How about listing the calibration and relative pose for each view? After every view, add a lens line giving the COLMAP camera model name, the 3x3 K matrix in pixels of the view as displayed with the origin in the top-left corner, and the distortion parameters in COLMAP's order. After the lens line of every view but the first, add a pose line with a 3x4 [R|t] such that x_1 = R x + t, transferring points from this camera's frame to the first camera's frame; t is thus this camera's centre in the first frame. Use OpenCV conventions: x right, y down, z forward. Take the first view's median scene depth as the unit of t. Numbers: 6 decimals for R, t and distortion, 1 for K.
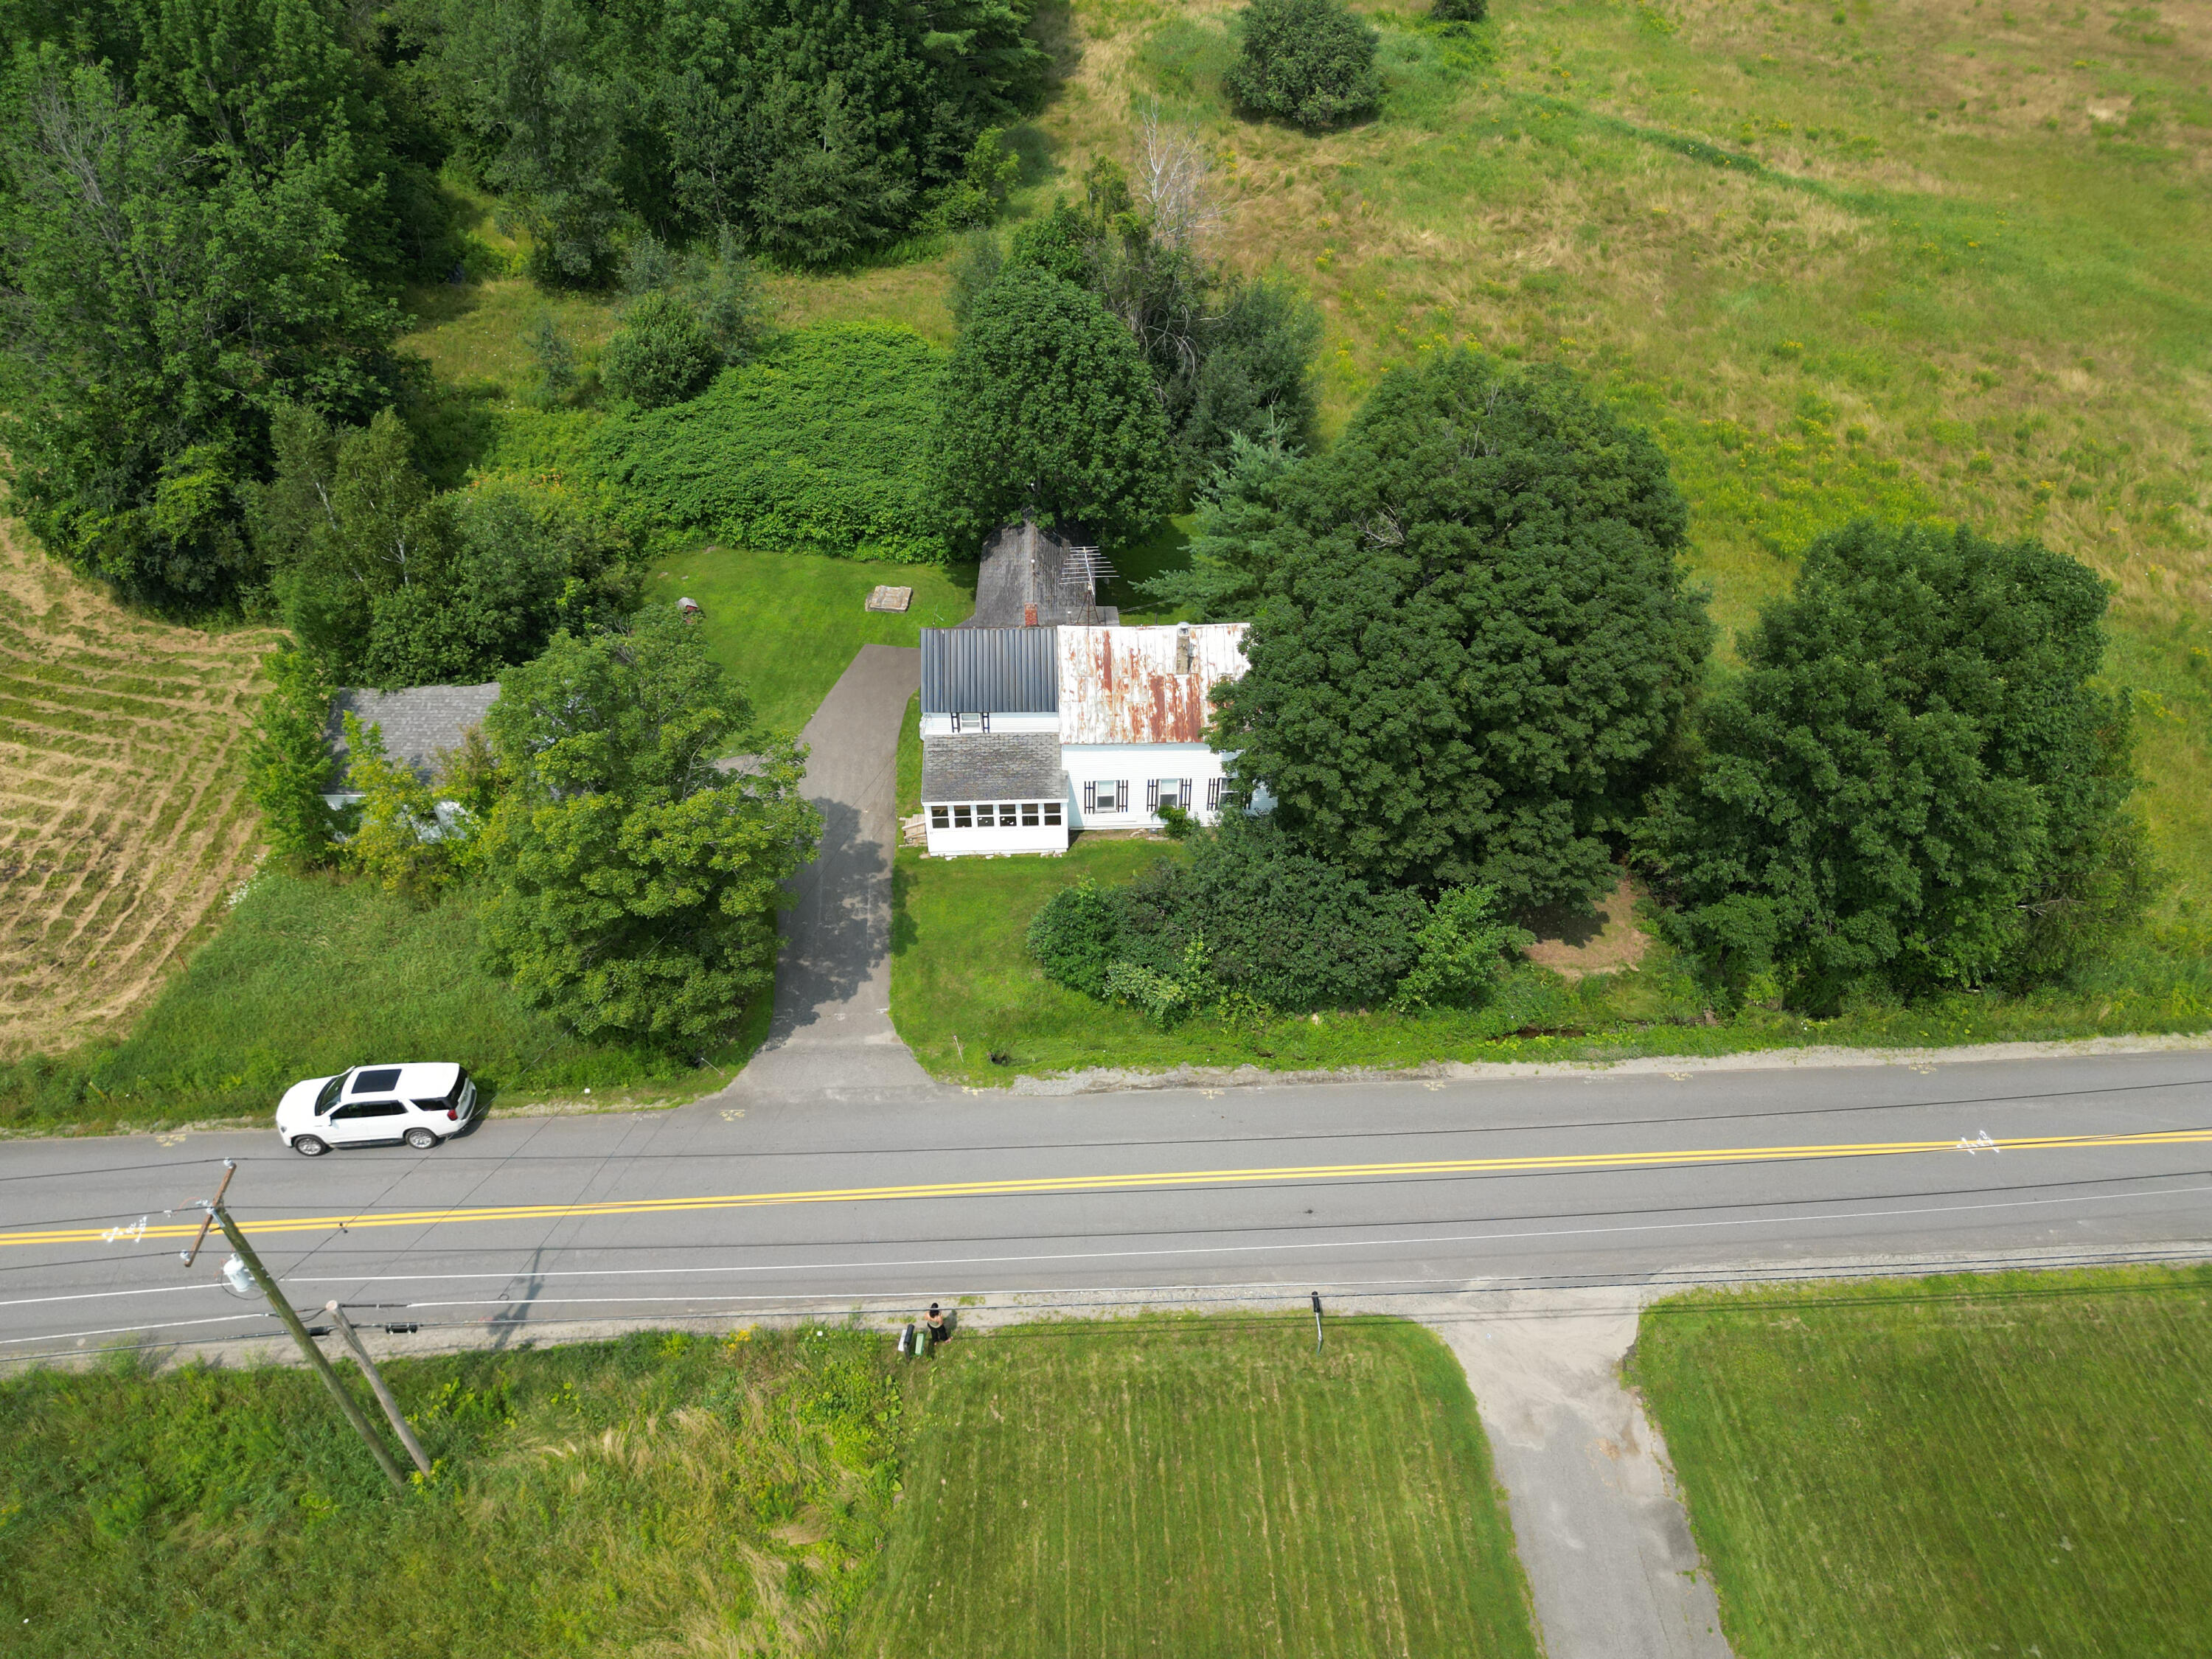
lens RADIAL K [[1573.7, 0, 1106.0], [0, 1573.7, 829.5], [0, 0, 1]] dist [0.071297, -0.000238]
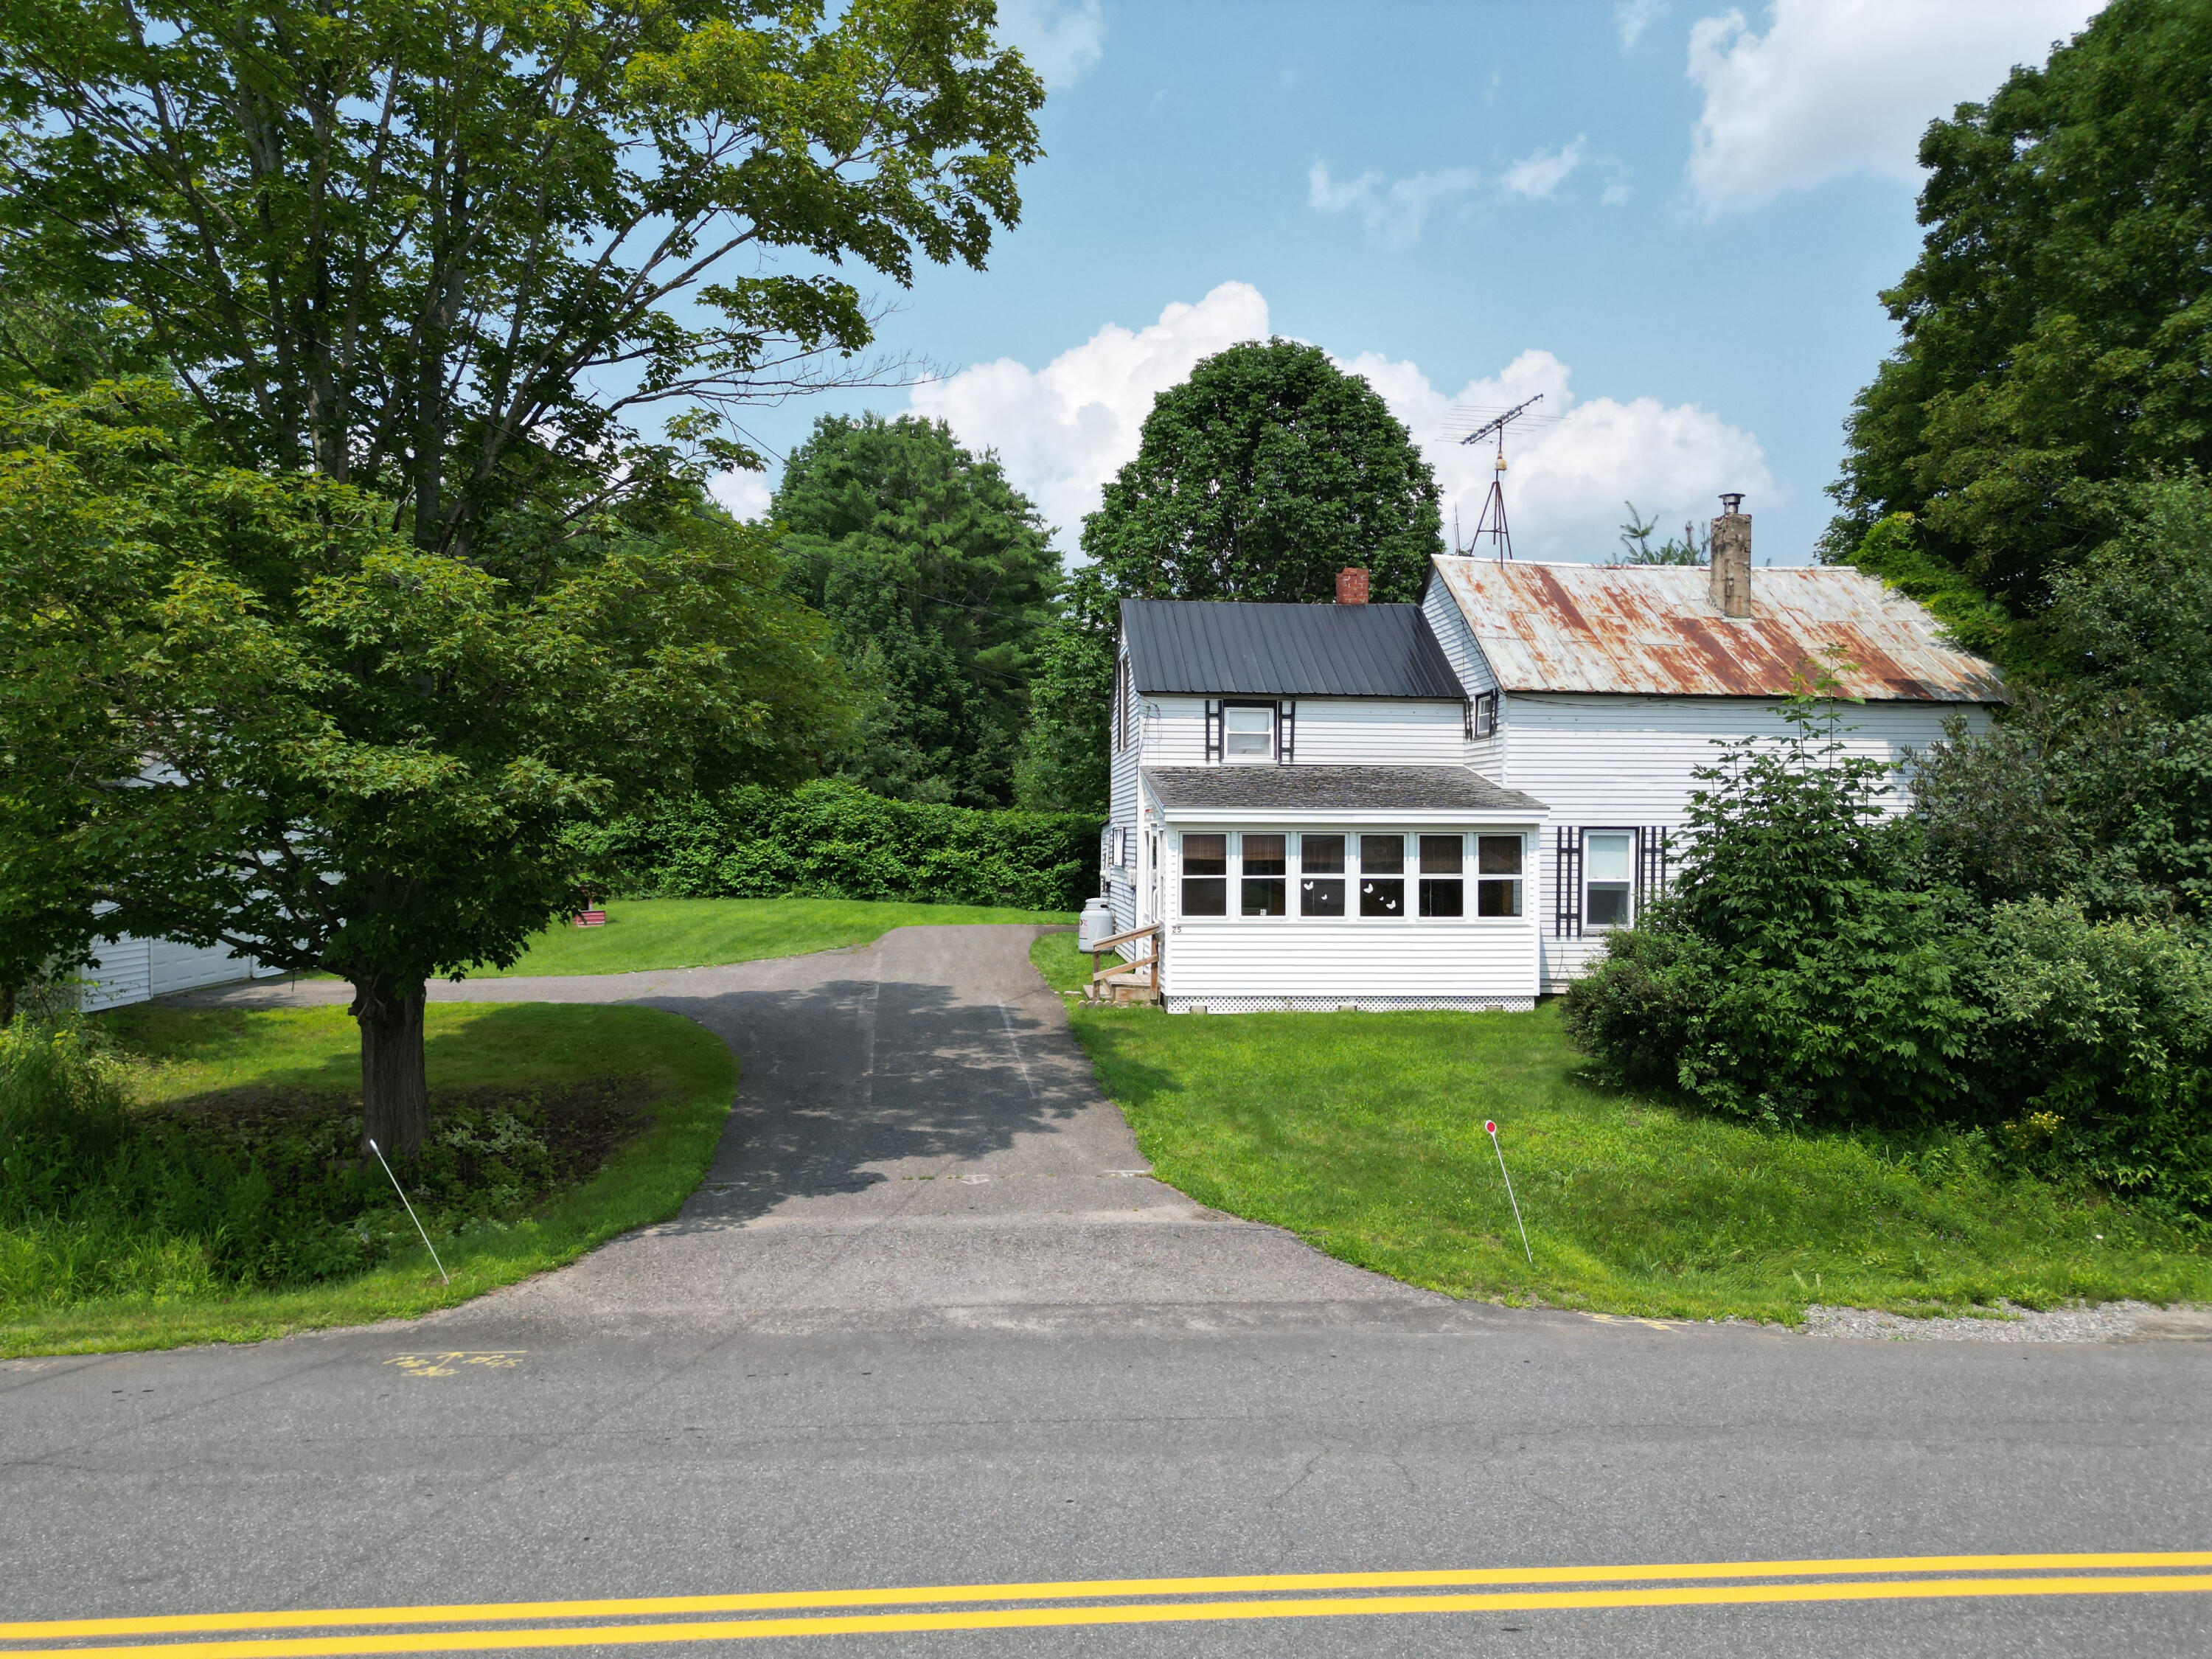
lens RADIAL K [[1573.7, 0, 1106.0], [0, 1573.7, 829.5], [0, 0, 1]] dist [0.071297, -0.000238]
pose [[0.998950, -0.005841, 0.045433, -0.144610], [0.033401, 0.771634, -0.635189, 0.217683], [-0.031347, 0.636040, 0.771019, 0.705662]]
